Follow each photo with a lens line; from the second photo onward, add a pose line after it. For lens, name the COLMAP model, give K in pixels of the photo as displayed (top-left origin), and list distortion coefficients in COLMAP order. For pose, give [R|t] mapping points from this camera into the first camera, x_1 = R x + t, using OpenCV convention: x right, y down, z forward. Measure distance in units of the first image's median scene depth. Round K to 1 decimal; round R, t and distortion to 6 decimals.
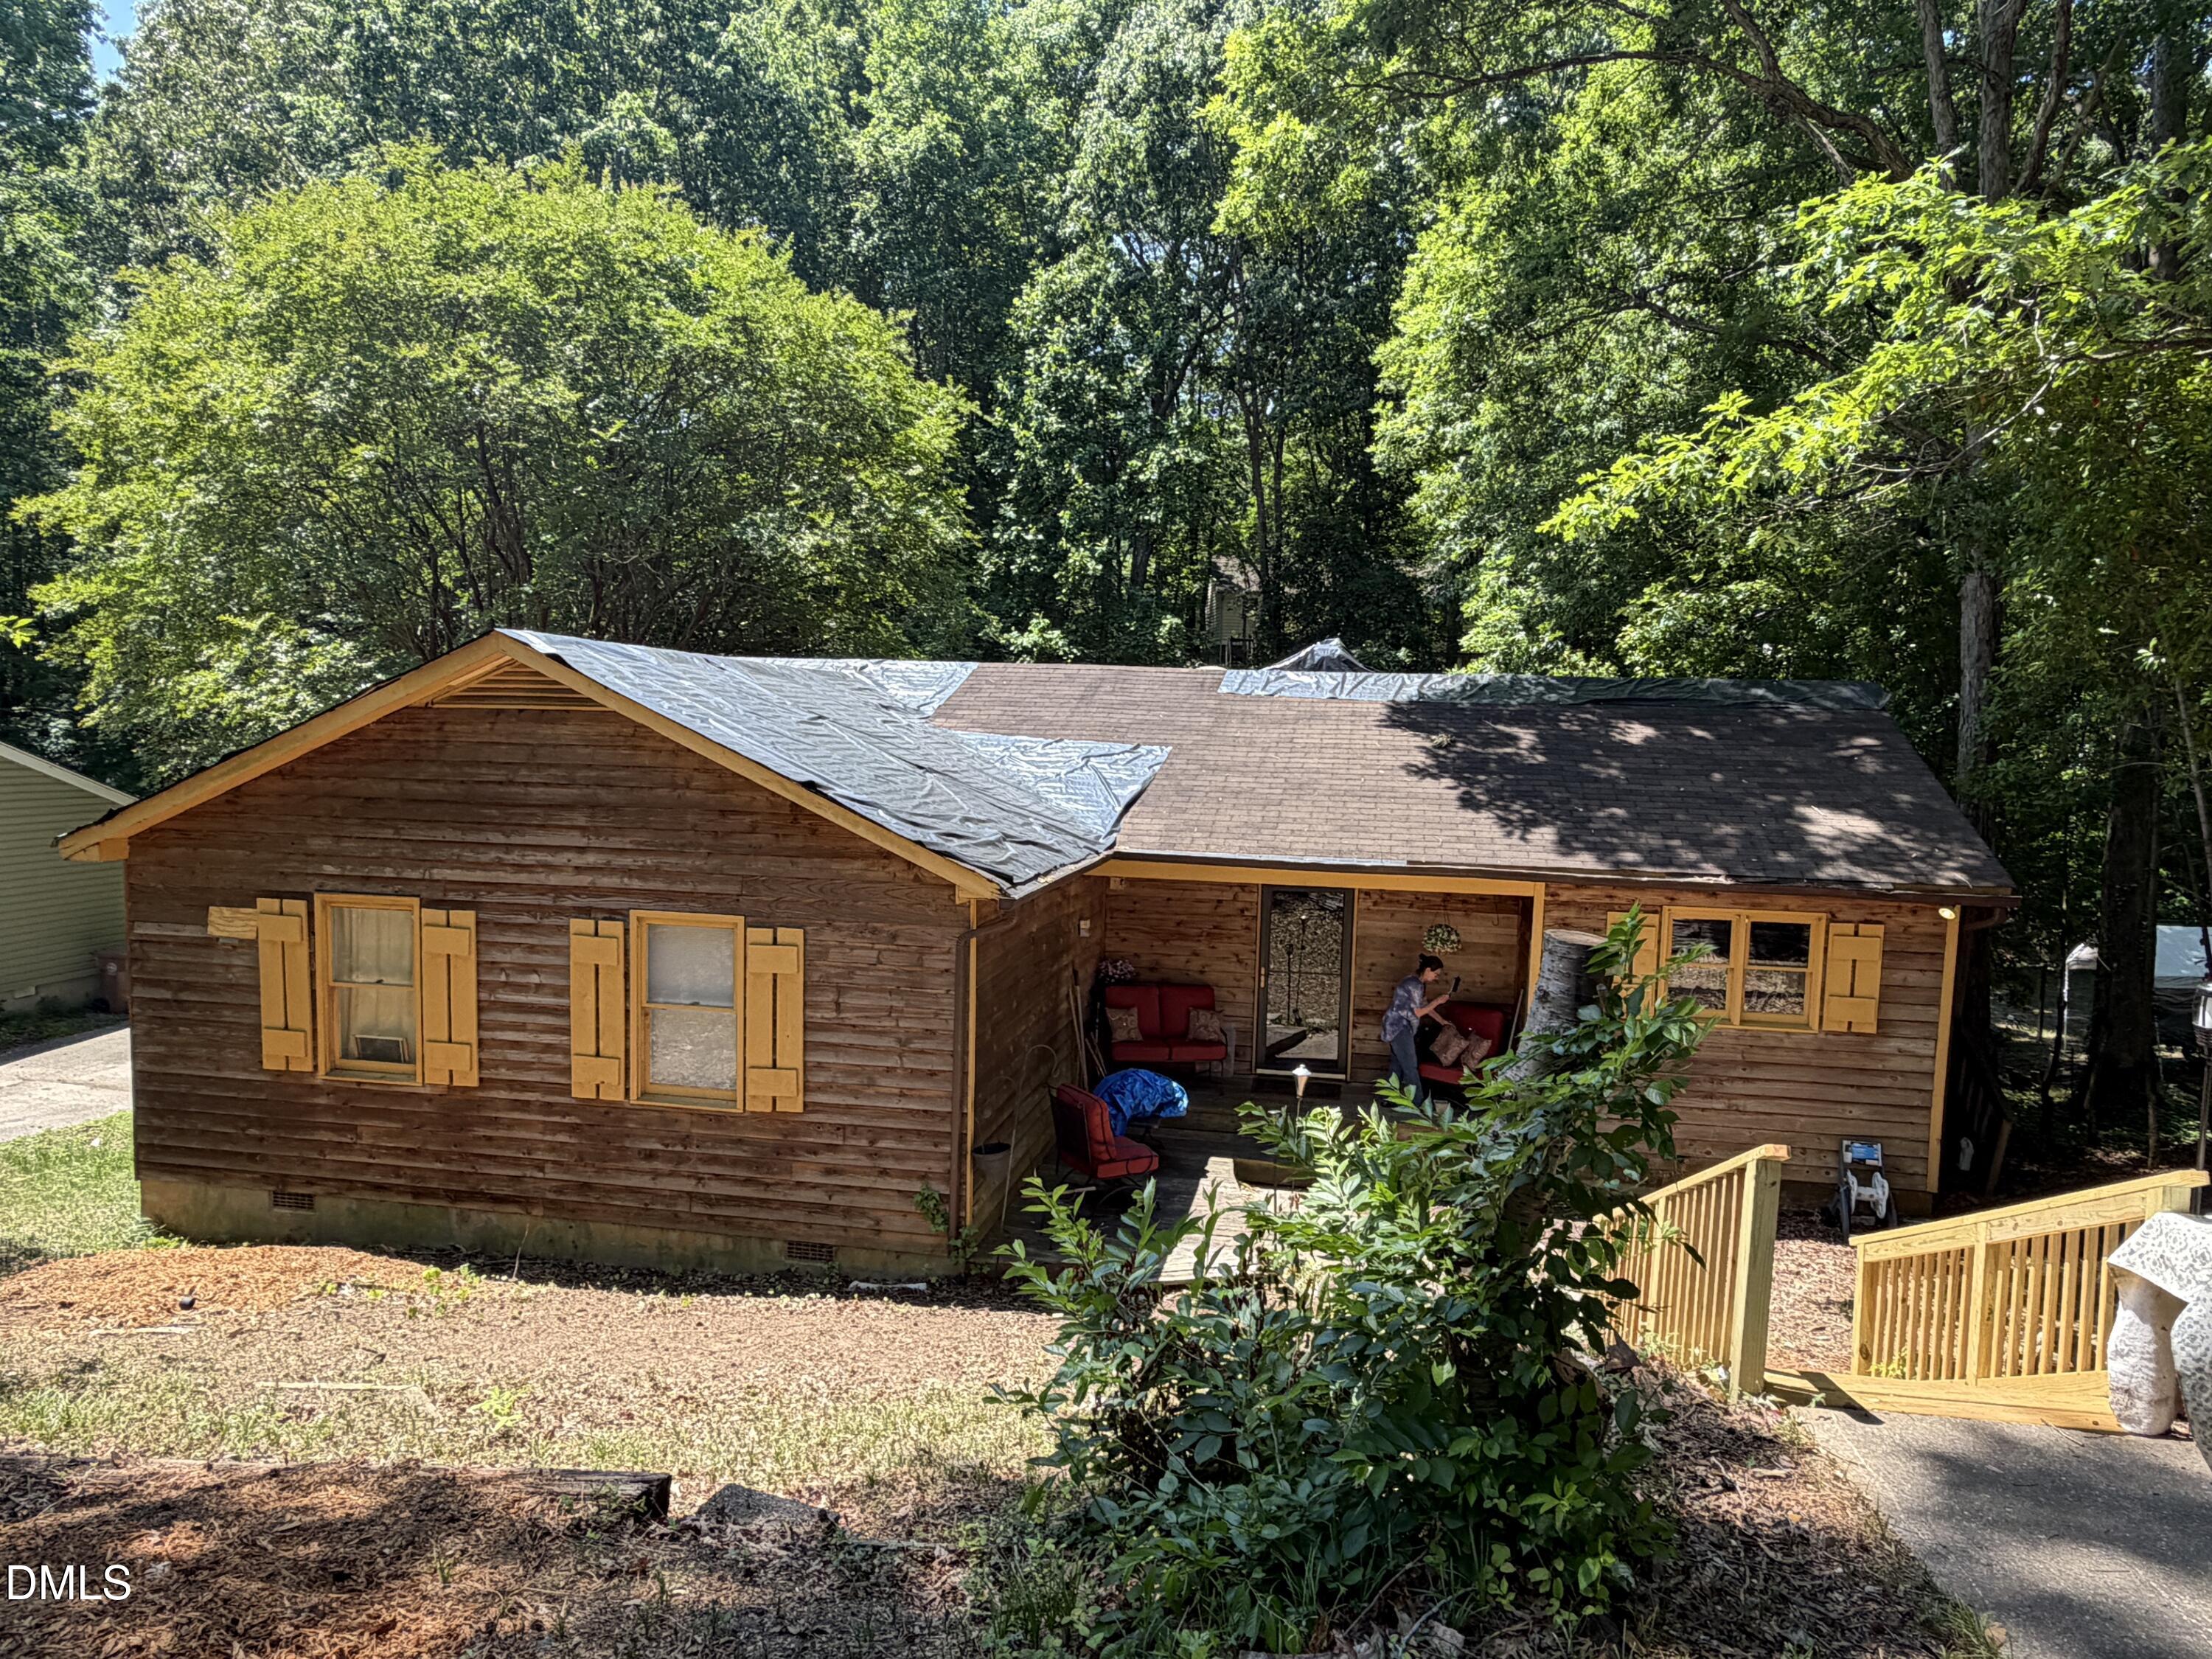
lens RADIAL K [[1413.8, 0, 1106.0], [0, 1413.8, 829.5], [0, 0, 1]] dist [0.003574, 0.000565]
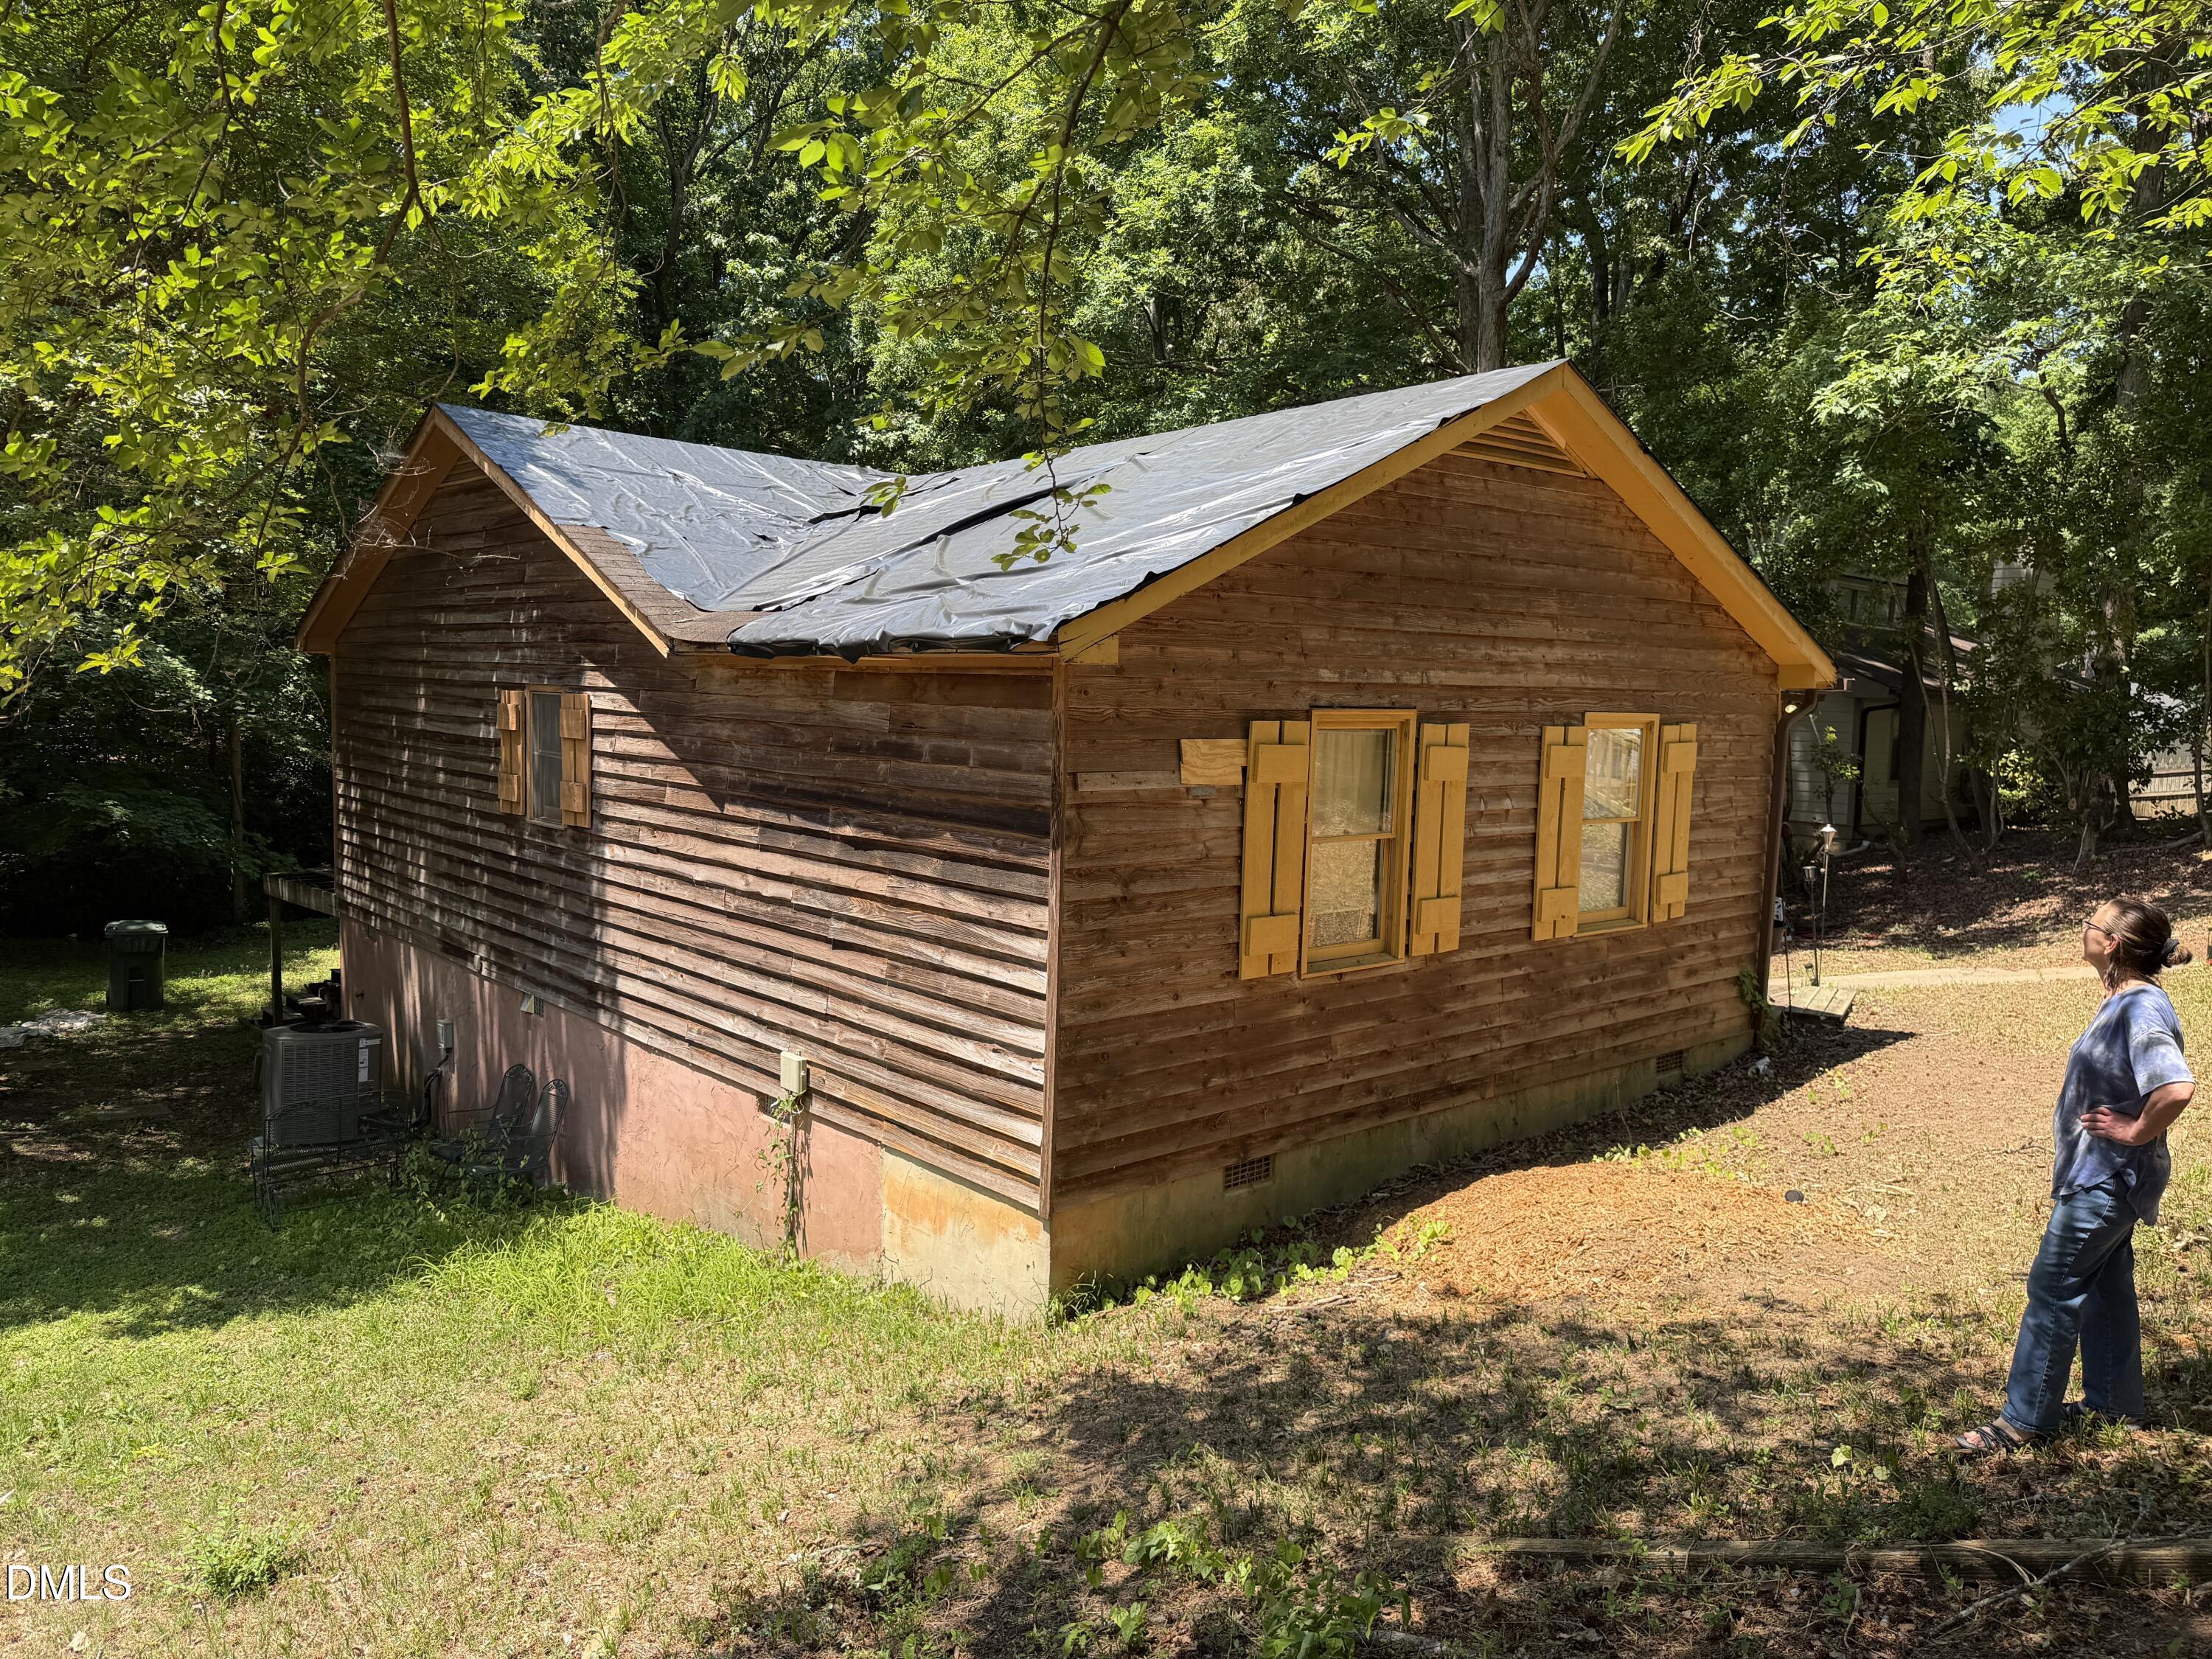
lens RADIAL K [[1534.0, 0, 1106.0], [0, 1534.0, 829.5], [0, 0, 1]] dist [0.139880, -0.221846]
pose [[0.626341, -0.083952, 0.775015, -1.223641], [0.053405, 0.996469, 0.064781, 0.049525], [-0.777717, 0.000814, 0.628614, 0.612562]]
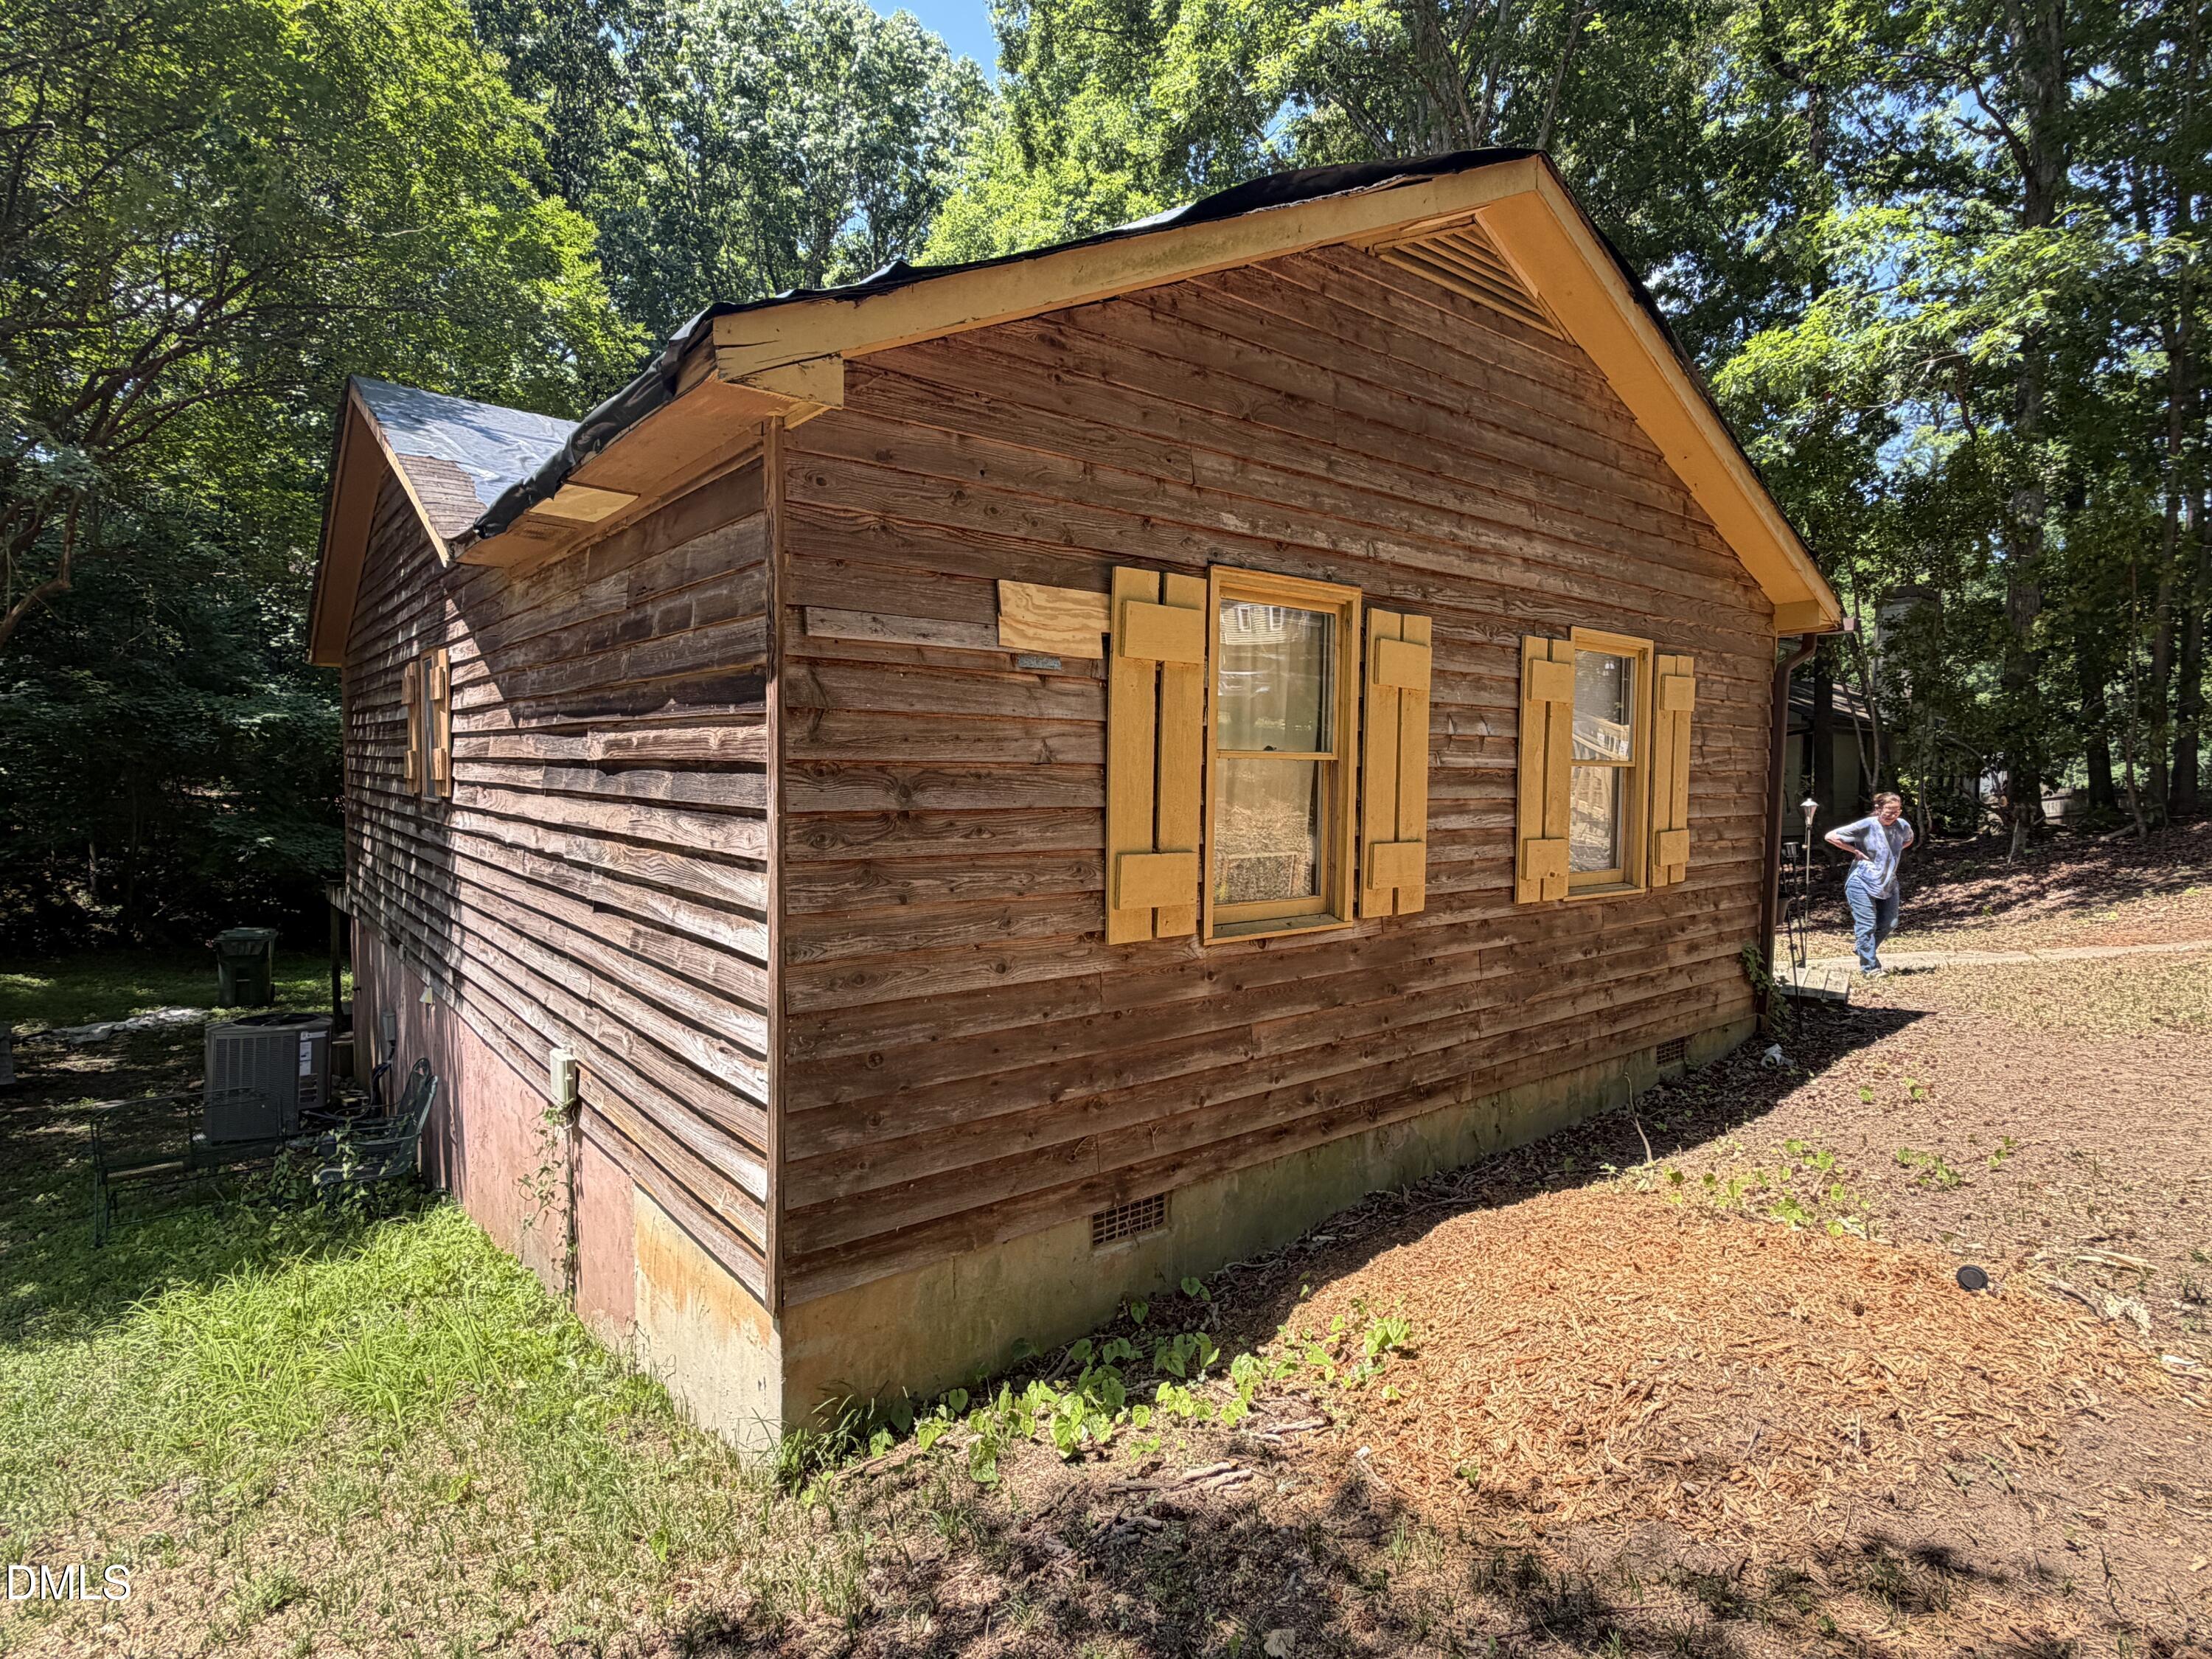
lens RADIAL K [[1146.5, 0, 1125.9], [0, 1146.5, 817.9], [0, 0, 1]] dist [-0.004439, 0.000269]
pose [[0.650956, -0.053171, 0.757251, -0.896435], [0.065545, 0.997755, 0.013713, 0.126529], [-0.756280, 0.040707, 0.652980, 0.773269]]
